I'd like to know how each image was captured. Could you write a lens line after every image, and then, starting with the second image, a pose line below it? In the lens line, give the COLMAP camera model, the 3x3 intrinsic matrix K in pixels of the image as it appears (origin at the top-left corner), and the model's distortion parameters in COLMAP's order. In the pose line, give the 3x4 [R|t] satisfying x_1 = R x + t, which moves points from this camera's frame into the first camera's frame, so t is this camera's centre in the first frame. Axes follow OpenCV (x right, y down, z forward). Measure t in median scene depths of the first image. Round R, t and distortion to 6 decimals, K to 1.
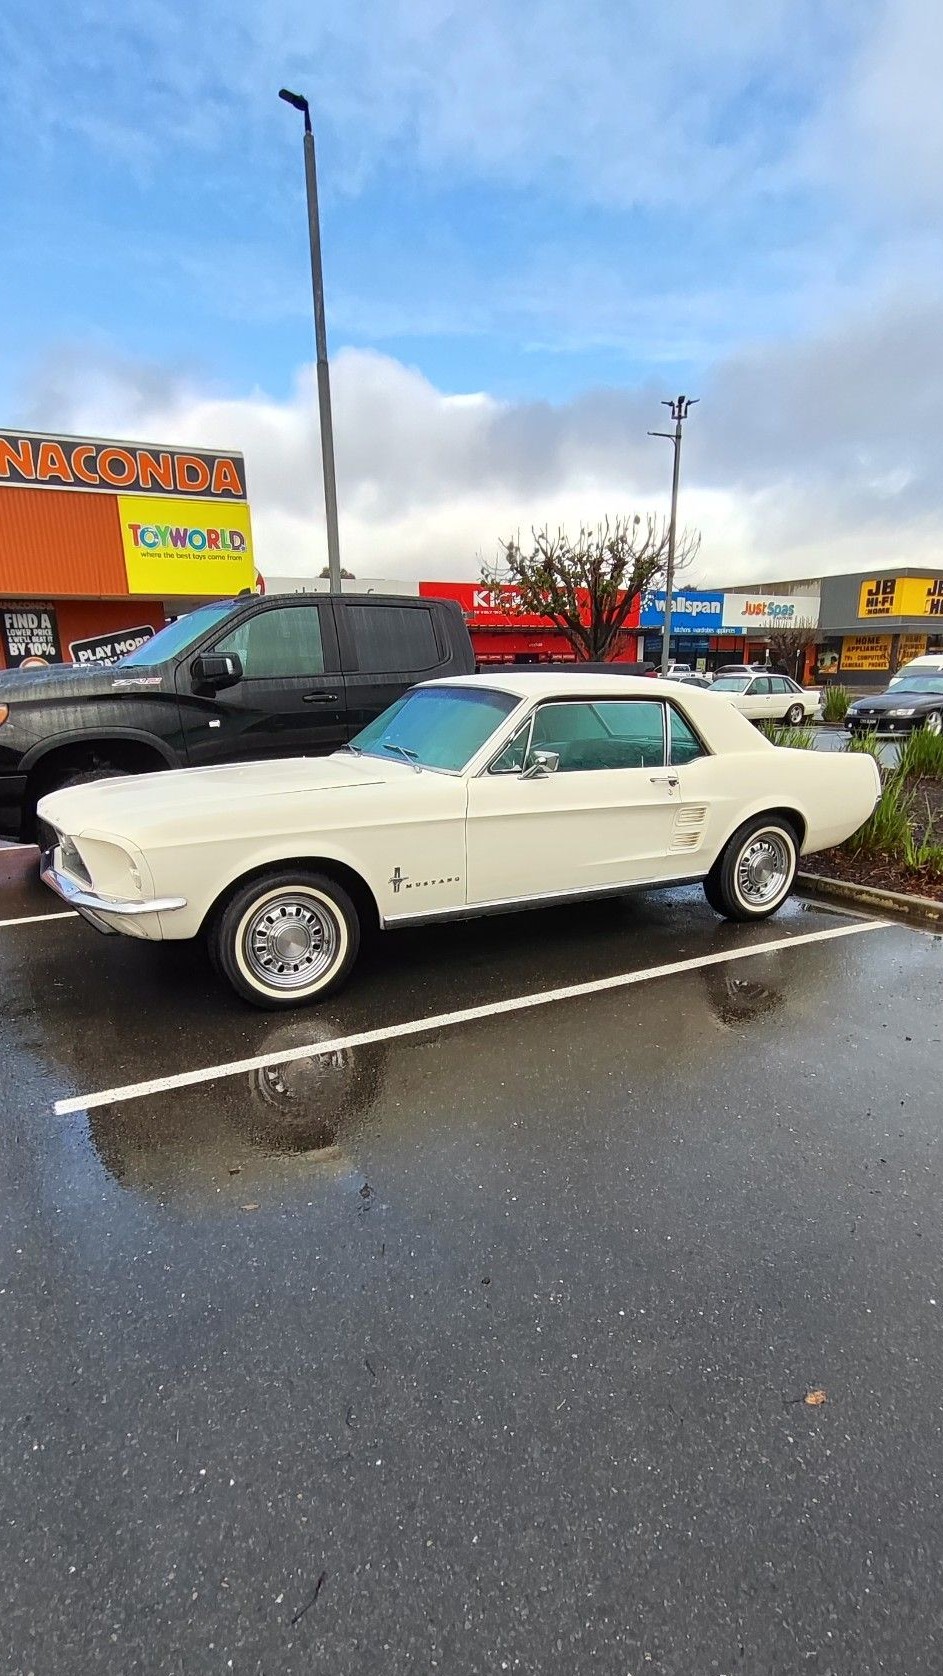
lens RADIAL K [[898.4, 0, 446.0], [0, 898.4, 958.0], [0, 0, 1]] dist [-0.012197, 0.001260]
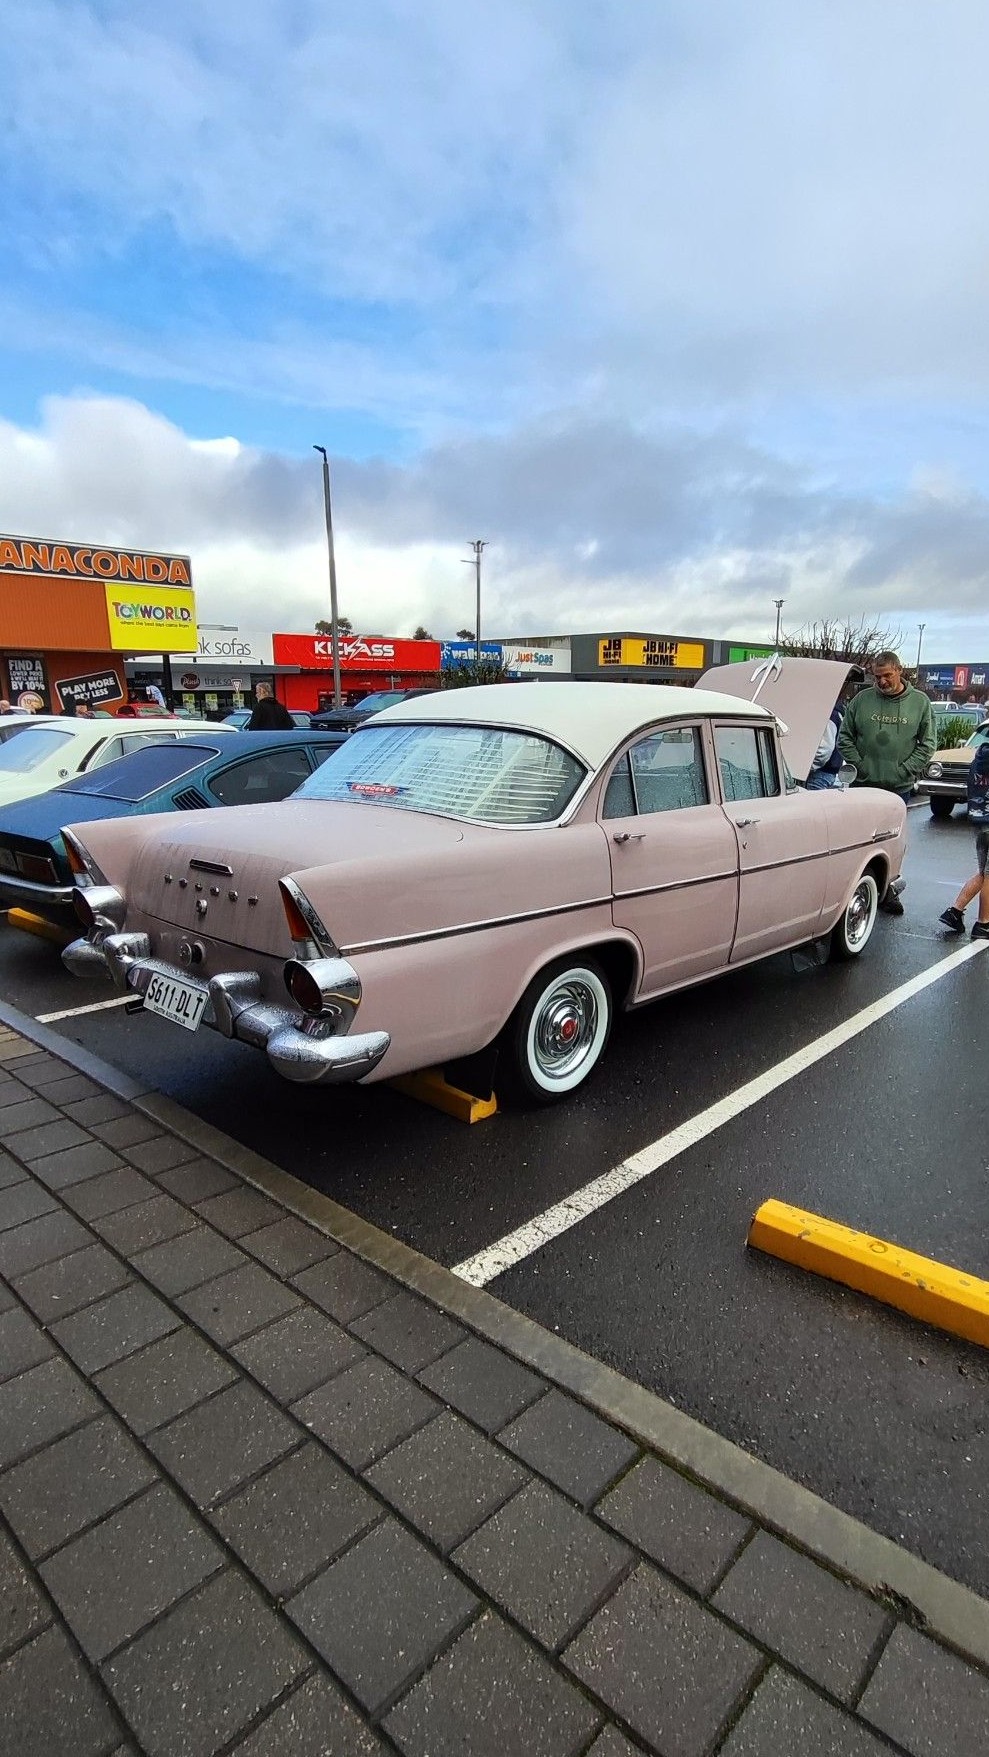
lens RADIAL K [[905.0, 0, 510.2], [0, 905.0, 899.9], [0, 0, 1]] dist [-0.000790, 0.000425]
pose [[0.953464, -0.054763, 0.296493, -0.189229], [0.081877, 0.993442, -0.079809, 0.142885], [-0.290178, 0.100371, 0.951695, -0.473174]]
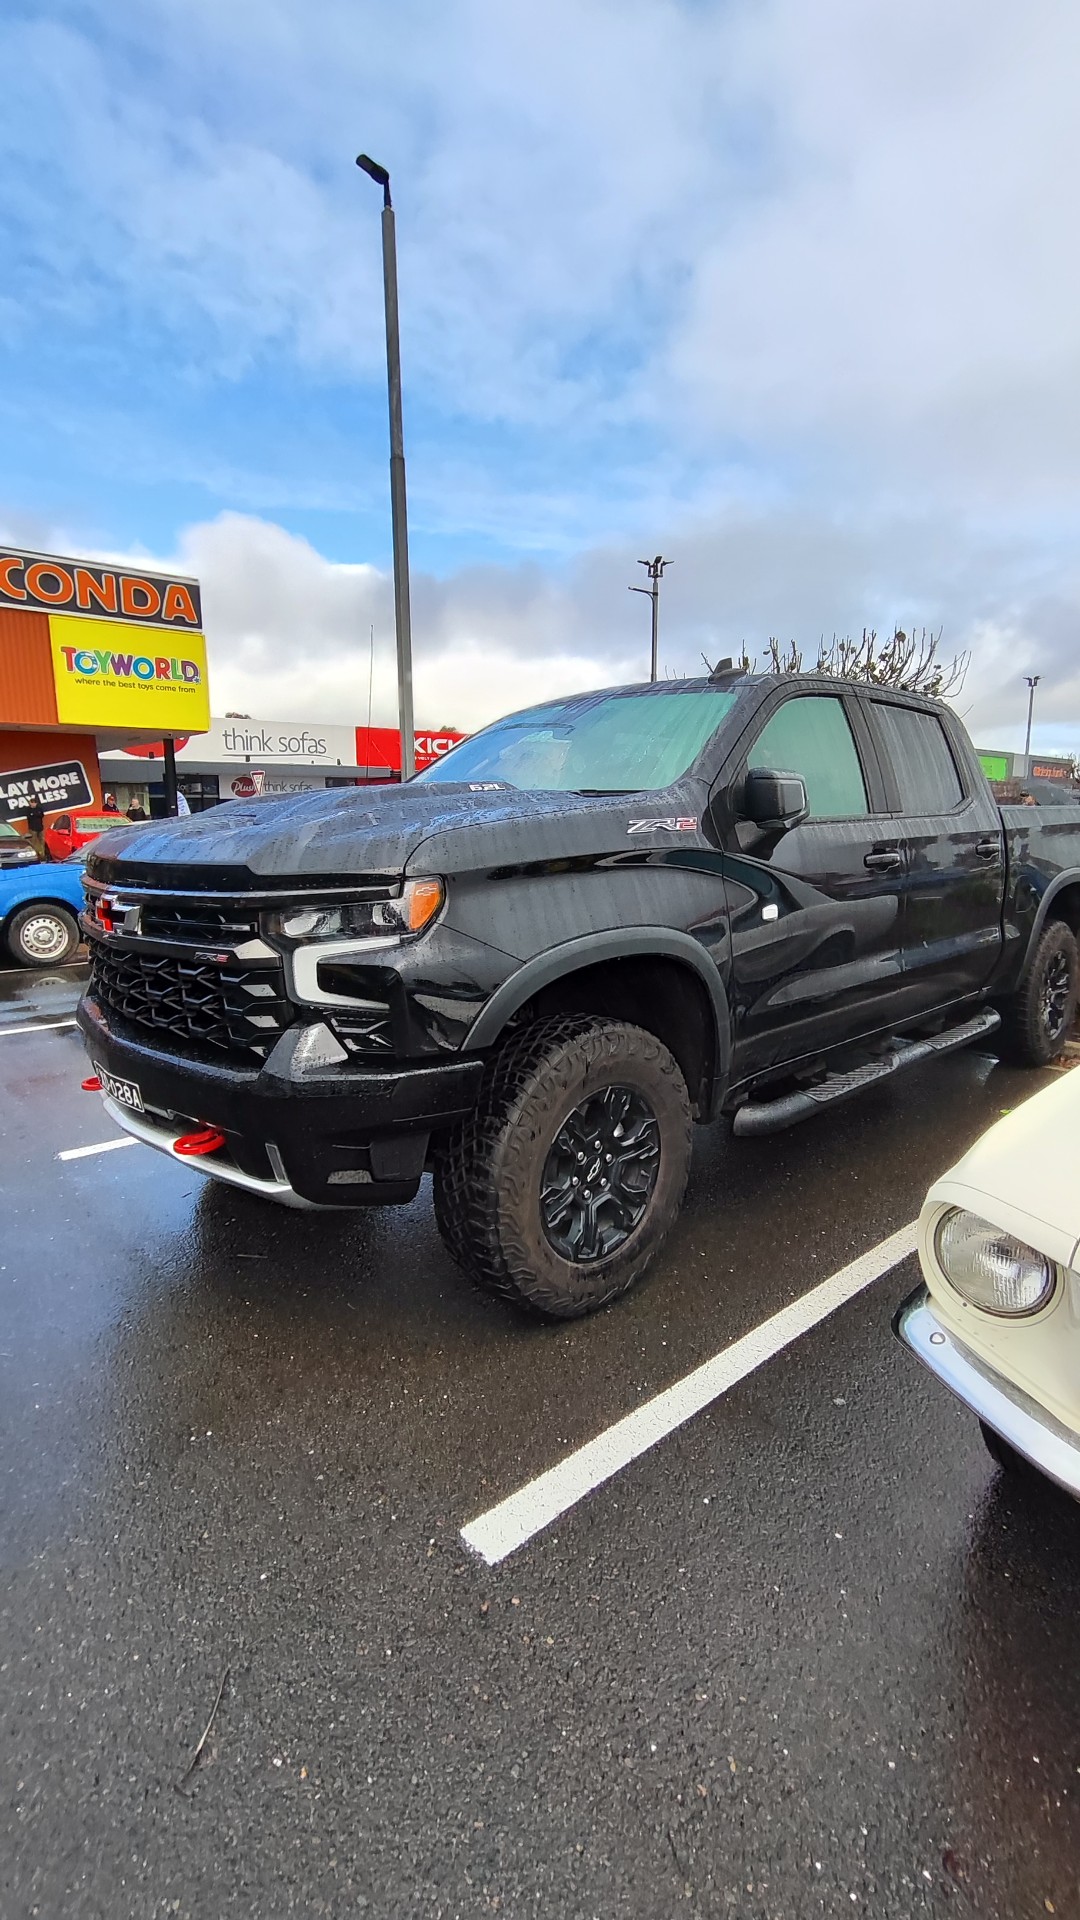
lens RADIAL K [[893.9, 0, 545.1], [0, 893.9, 949.5], [0, 0, 1]] dist [-0.004017, 0.000003]
pose [[0.973652, -0.024951, 0.226670, -0.096235], [0.061107, 0.986191, -0.153927, -0.034502], [-0.219700, 0.163722, 0.961731, 0.111363]]
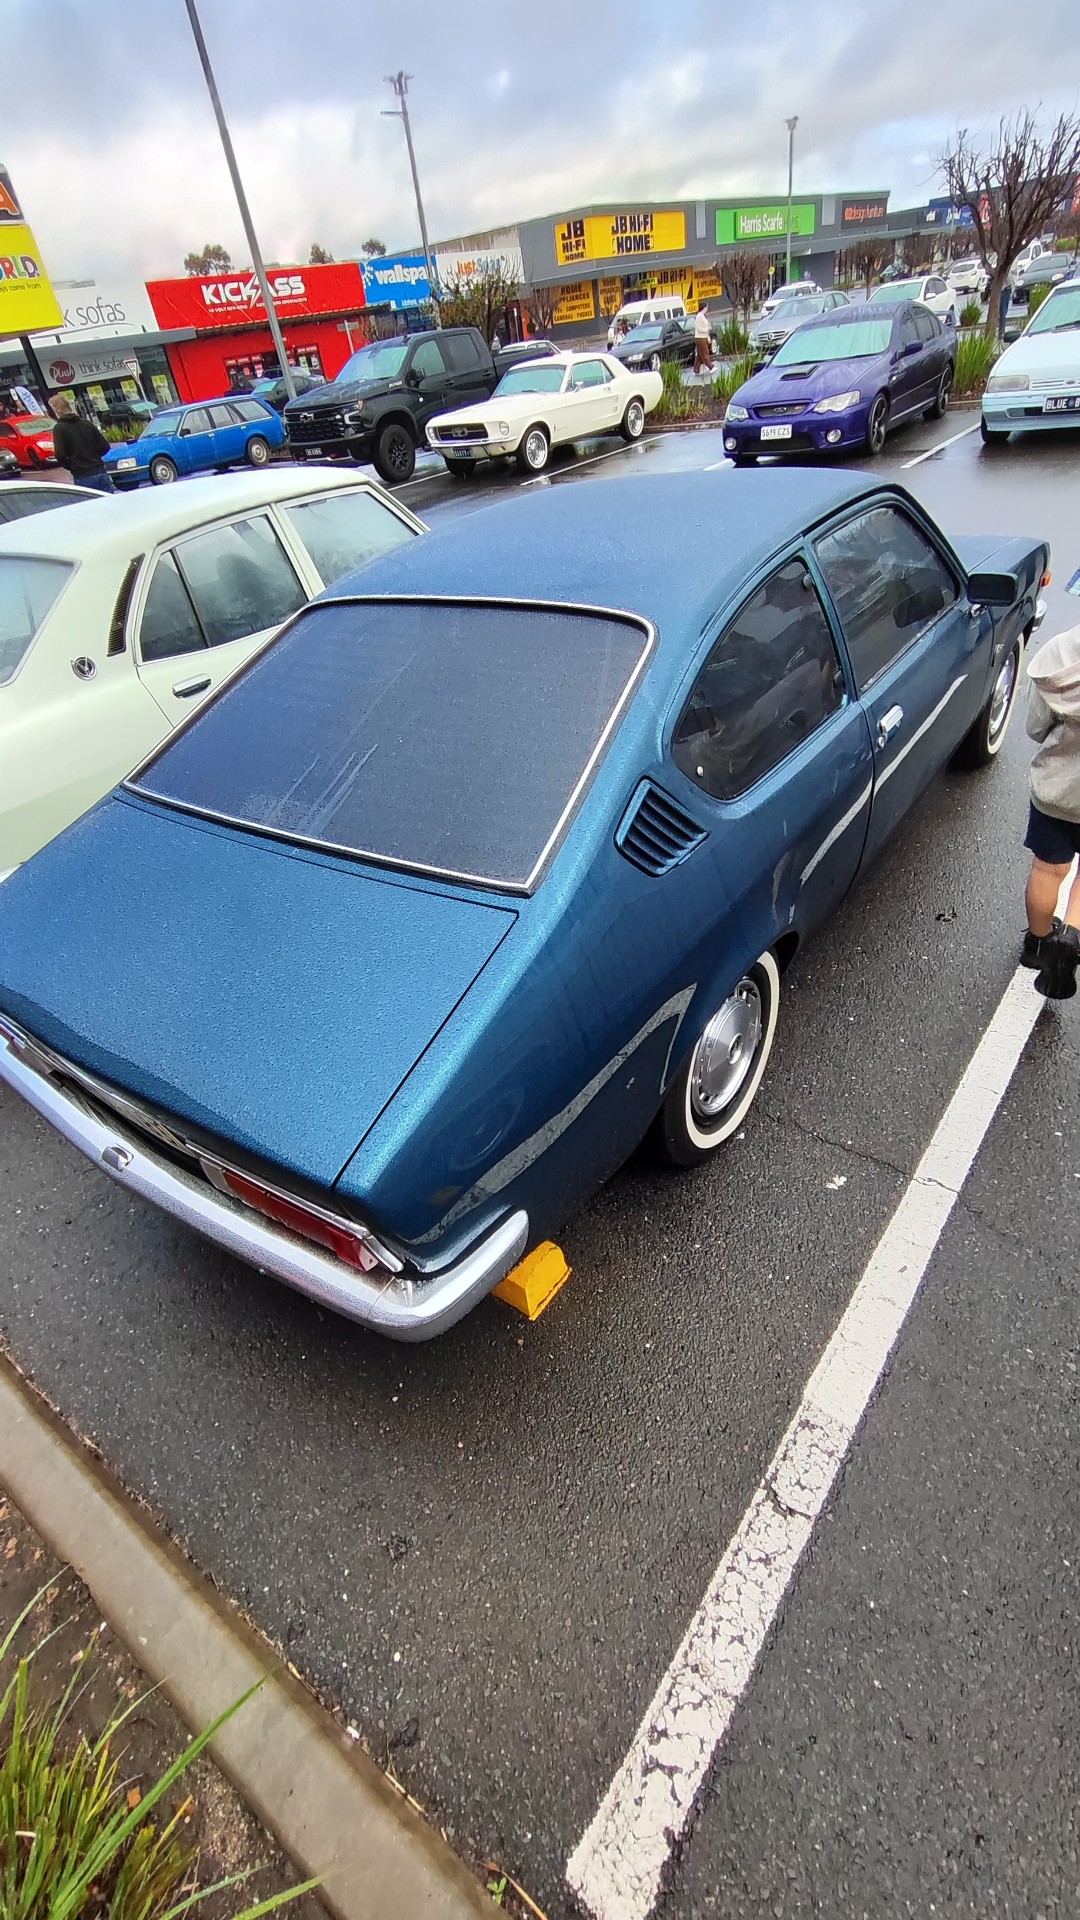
lens RADIAL K [[893.6, 0, 540.0], [0, 893.6, 960.0], [0, 0, 1]] dist [0.011826, 0.000502]
pose [[0.911668, -0.321420, 0.256030, -0.217448], [0.237446, 0.920552, 0.310167, 0.094290], [-0.335383, -0.221976, 0.915557, -0.345852]]
